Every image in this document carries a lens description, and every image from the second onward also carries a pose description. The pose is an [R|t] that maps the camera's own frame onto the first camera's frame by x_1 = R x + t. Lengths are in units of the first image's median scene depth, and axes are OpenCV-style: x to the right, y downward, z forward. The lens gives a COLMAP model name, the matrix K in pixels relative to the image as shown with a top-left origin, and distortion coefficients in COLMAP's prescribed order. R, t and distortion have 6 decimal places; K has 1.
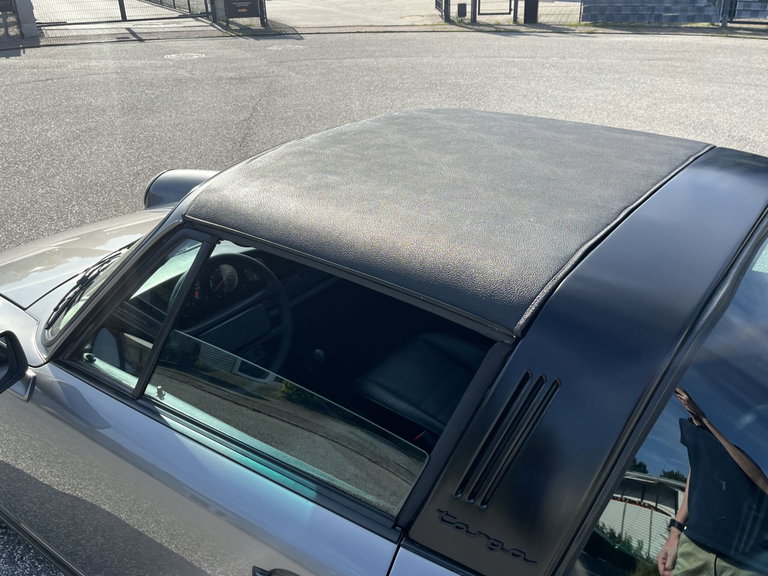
lens RADIAL K [[667.8, 0, 380.8], [0, 667.8, 286.5], [0, 0, 1]] dist [0.028782, -0.017088]
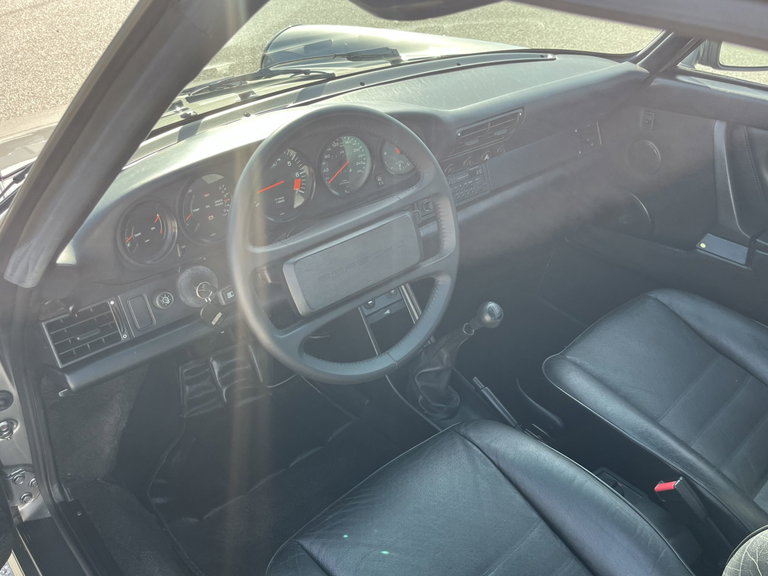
lens RADIAL K [[667.8, 0, 388.9], [0, 667.8, 287.2], [0, 0, 1]] dist [0.028782, -0.017088]
pose [[0.978295, 0.119236, -0.169478, -0.083777], [-0.099871, 0.987913, 0.118546, 0.021251], [0.181564, -0.099047, 0.978378, 0.408608]]
